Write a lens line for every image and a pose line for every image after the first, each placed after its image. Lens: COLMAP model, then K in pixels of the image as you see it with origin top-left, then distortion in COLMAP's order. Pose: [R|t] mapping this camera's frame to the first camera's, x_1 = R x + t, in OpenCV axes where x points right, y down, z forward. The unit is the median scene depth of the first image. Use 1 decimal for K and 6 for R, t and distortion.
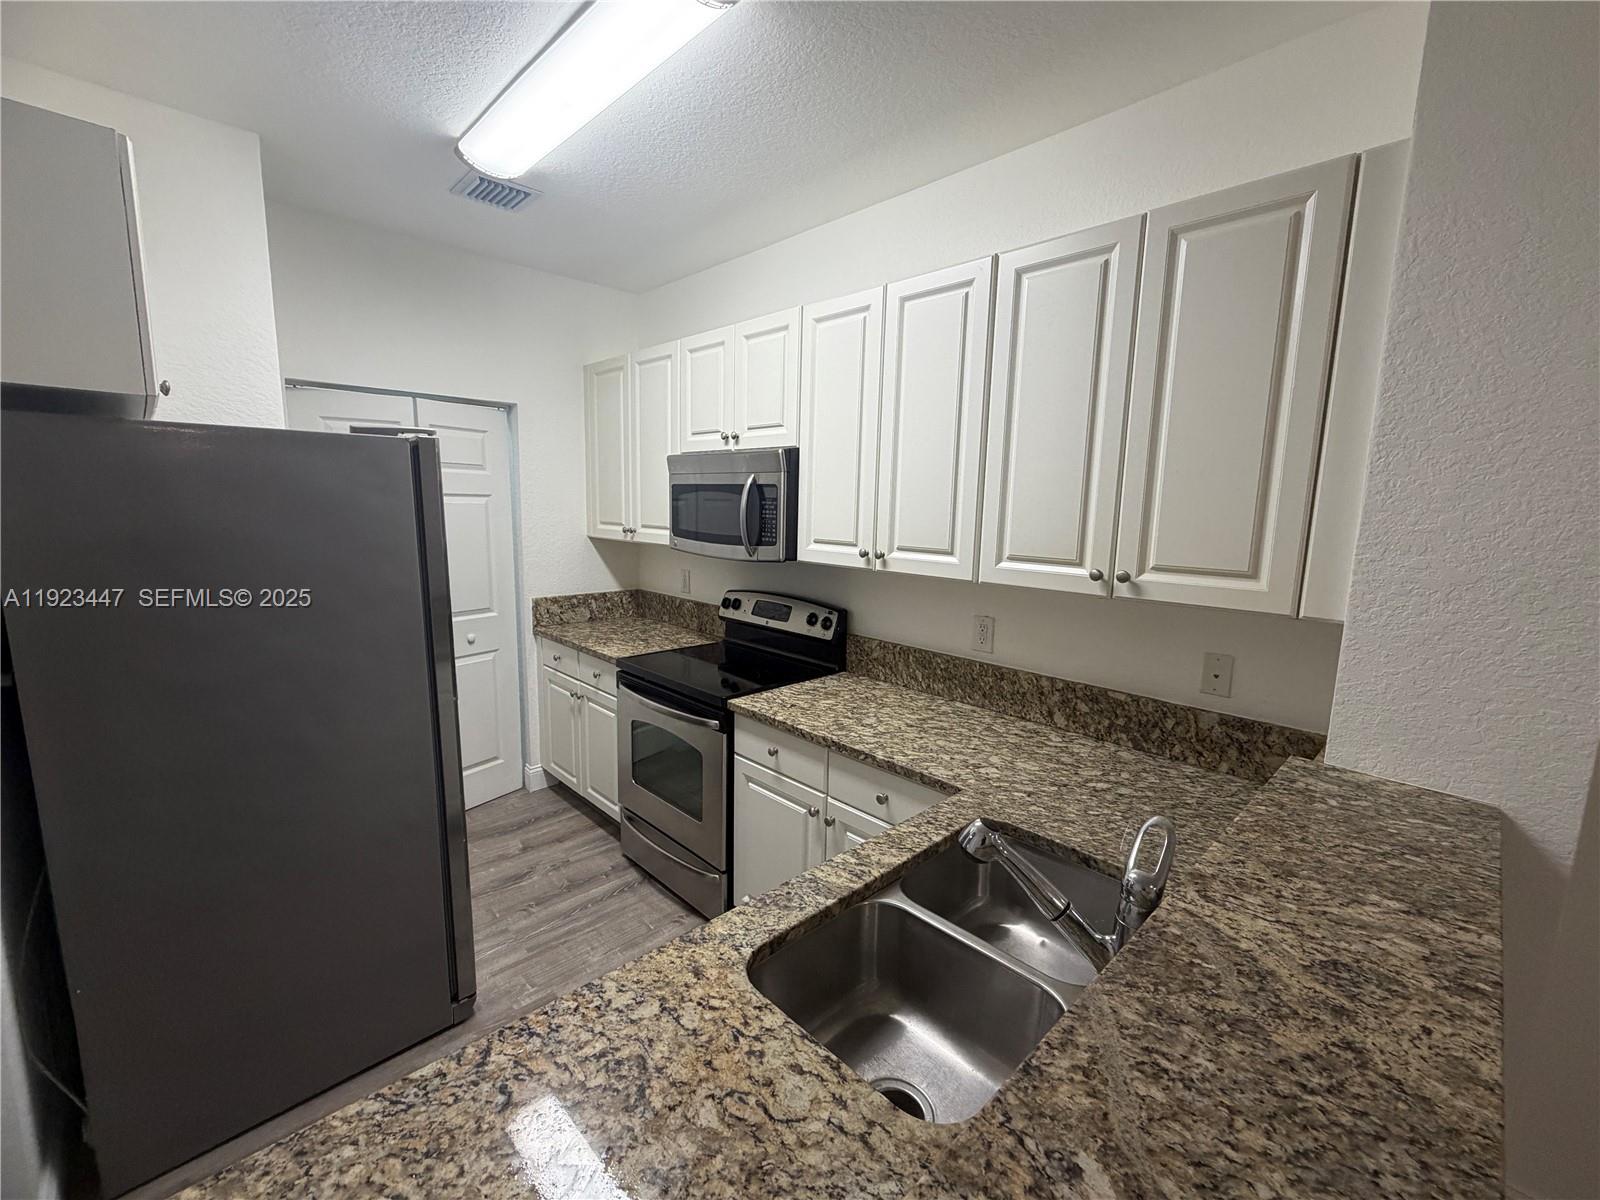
lens RADIAL K [[639.6, 0, 796.2], [0, 639.6, 598.5], [0, 0, 1]] dist [-0.000458, 0.000564]
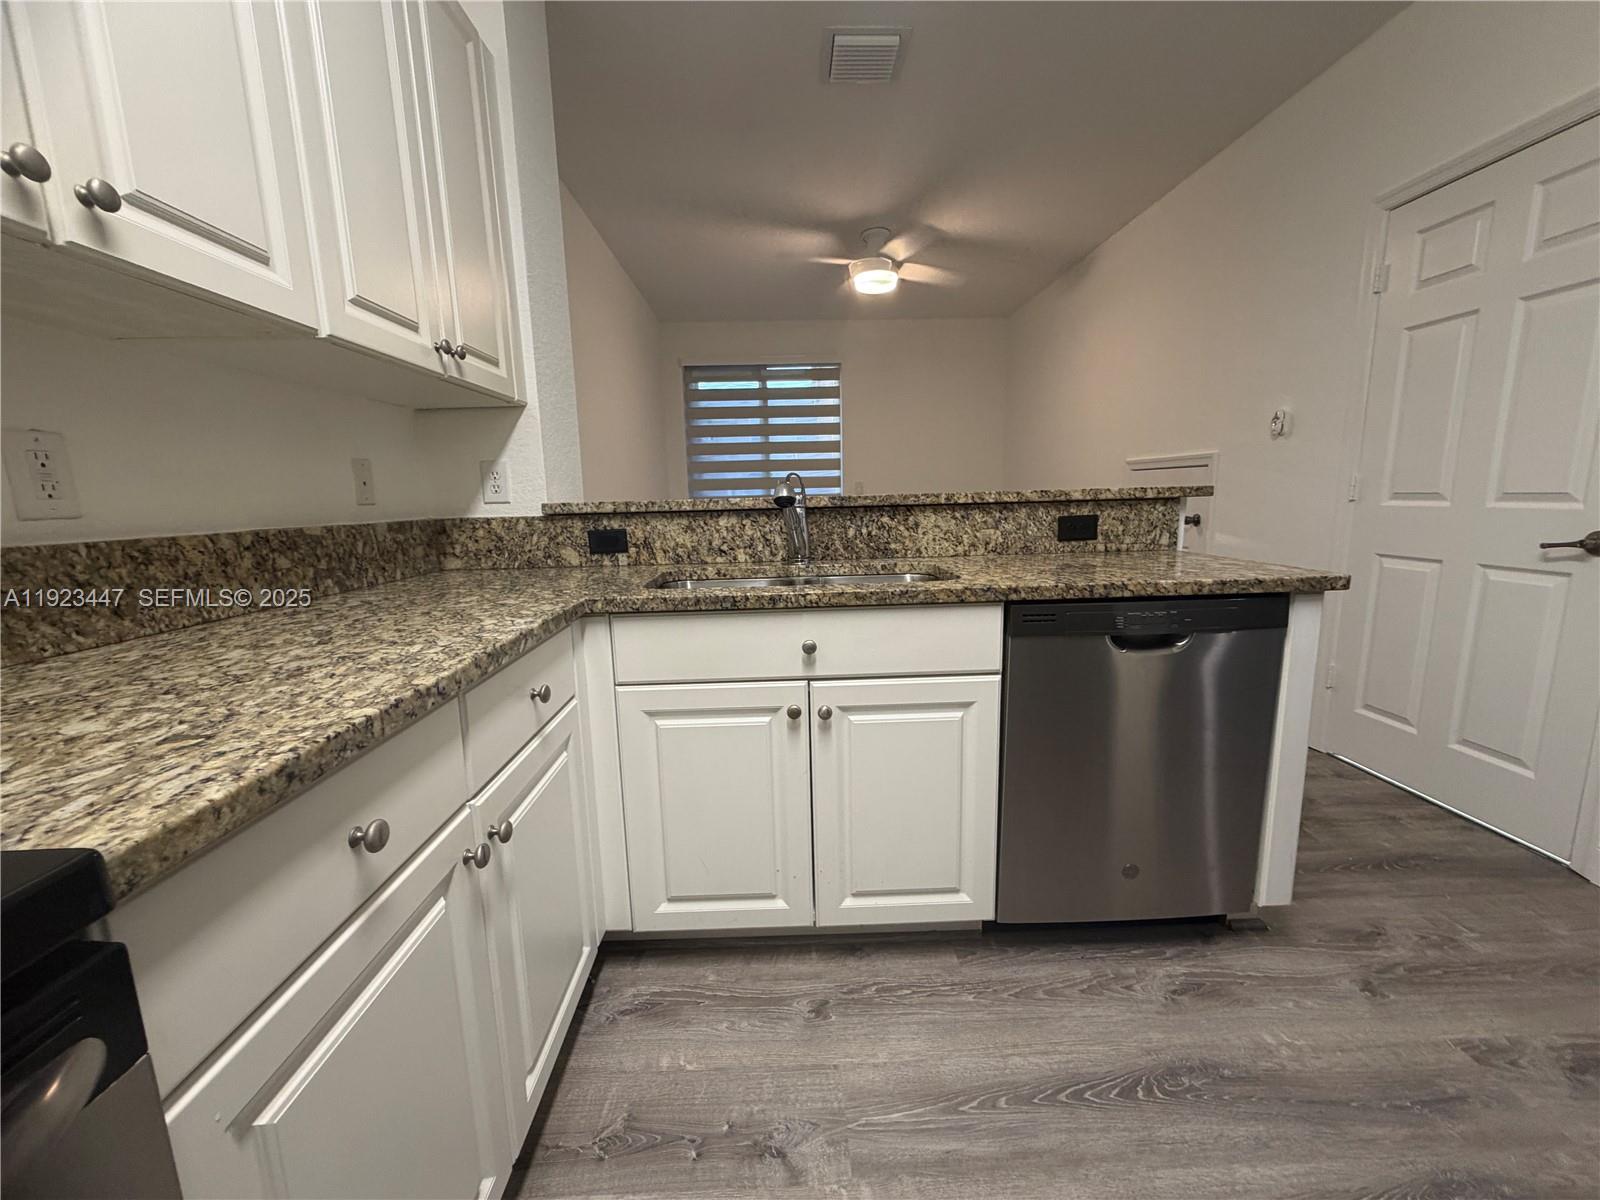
lens RADIAL K [[639.6, 0, 796.2], [0, 639.6, 598.5], [0, 0, 1]] dist [-0.000458, 0.000564]
pose [[-0.732571, -0.113153, 0.671220, -0.366943], [0.110993, 0.953032, 0.281799, 0.073688], [-0.671580, 0.280938, -0.685605, 1.045725]]
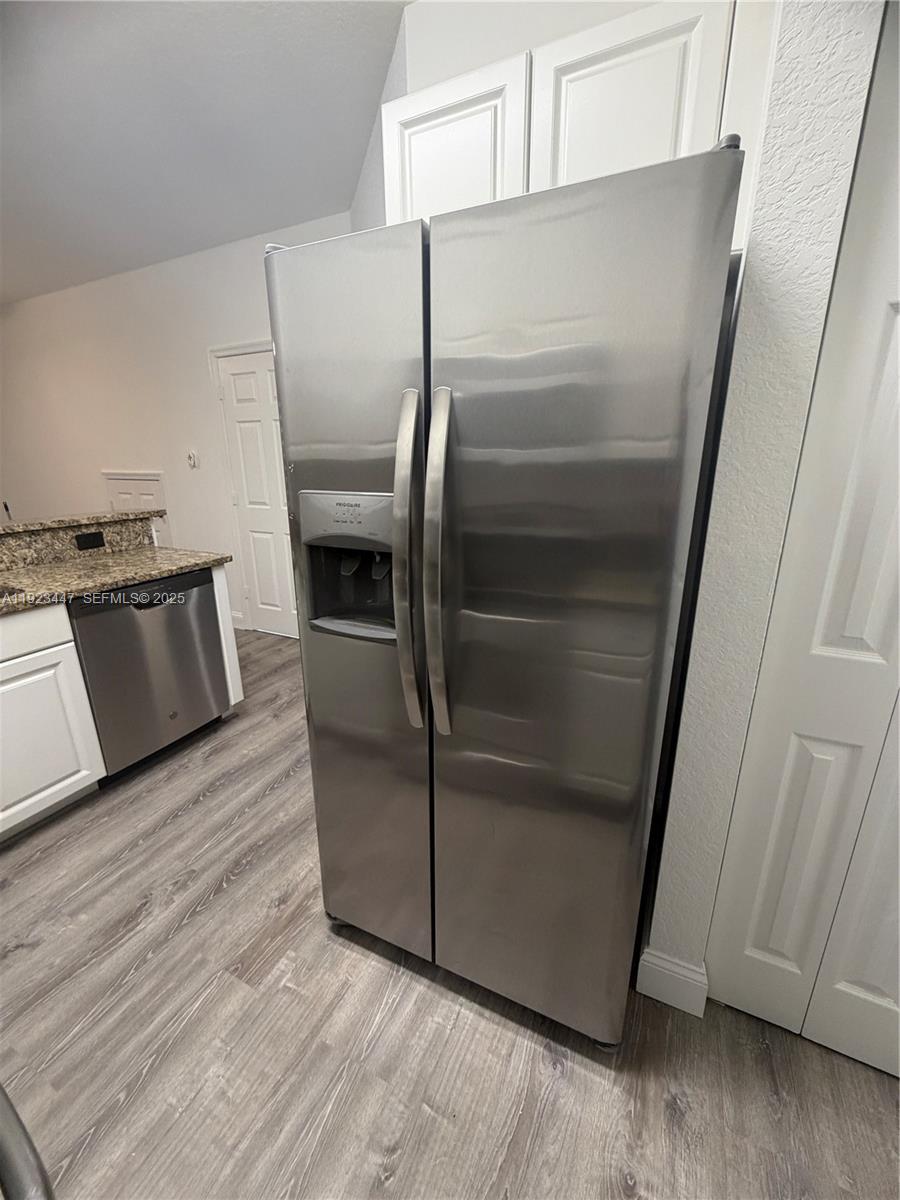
lens RADIAL K [[479.7, 0, 449.5], [0, 479.7, 598.8], [0, 0, 1]] dist [-0.000458, 0.000564]
pose [[-0.942440, 0.081315, -0.324337, -0.449156], [-0.061955, 0.910720, 0.408351, -0.103989], [0.328585, 0.404940, -0.853261, 1.396341]]
